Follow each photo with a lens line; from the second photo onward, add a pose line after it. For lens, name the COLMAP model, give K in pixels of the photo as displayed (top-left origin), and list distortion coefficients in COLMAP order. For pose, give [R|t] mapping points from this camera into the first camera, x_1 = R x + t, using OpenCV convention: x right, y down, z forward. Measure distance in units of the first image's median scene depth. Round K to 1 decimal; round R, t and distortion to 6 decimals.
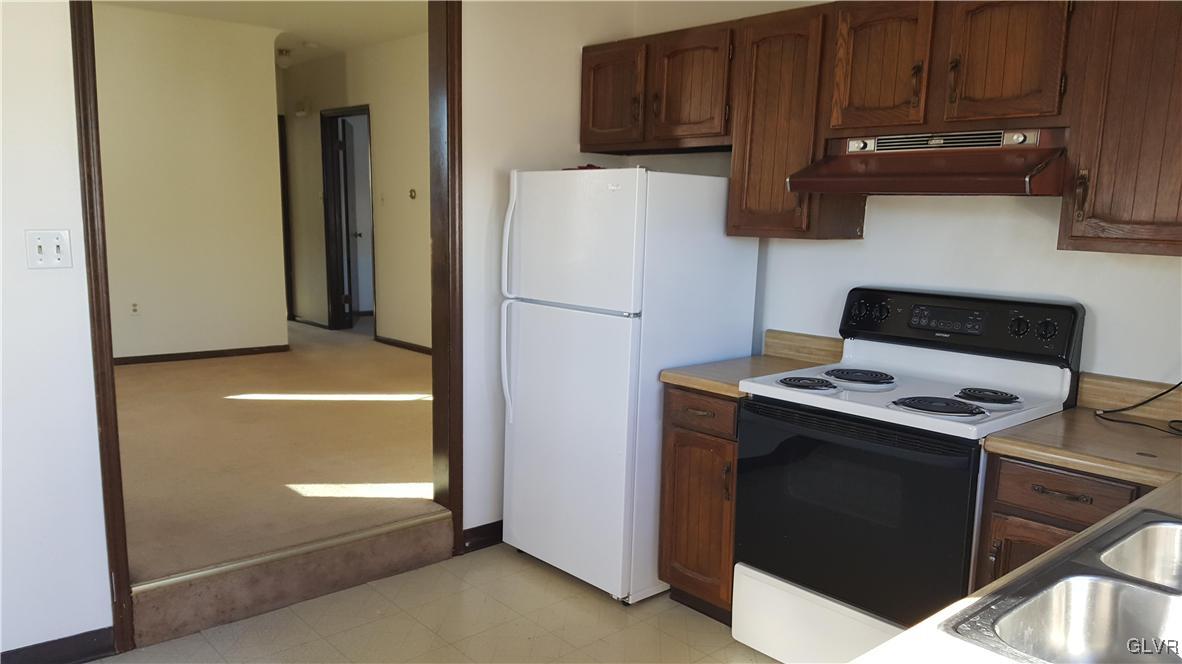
lens RADIAL K [[834.0, 0, 591.0], [0, 834.0, 332.0], [0, 0, 1]] dist [-0.001412, -0.000063]
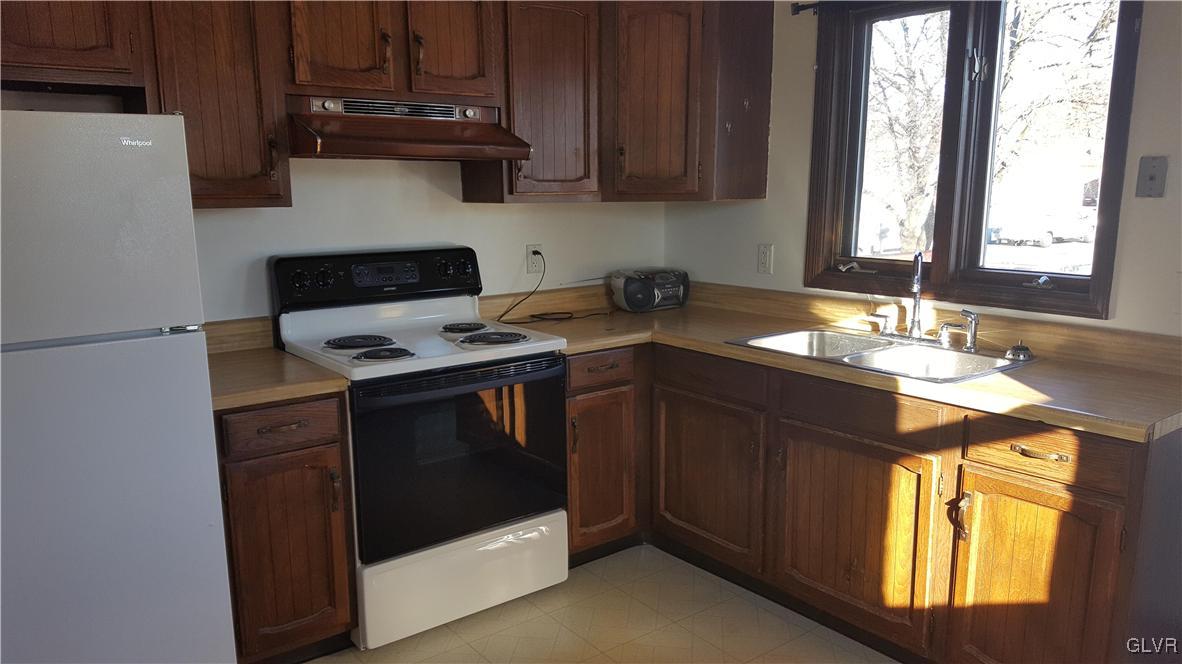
lens RADIAL K [[834.0, 0, 591.0], [0, 834.0, 332.0], [0, 0, 1]] dist [-0.001412, -0.000063]
pose [[0.100580, -0.195214, 0.975590, -0.626929], [0.150072, 0.972320, 0.179088, -0.096391], [-0.983546, 0.128396, 0.127092, 0.609317]]
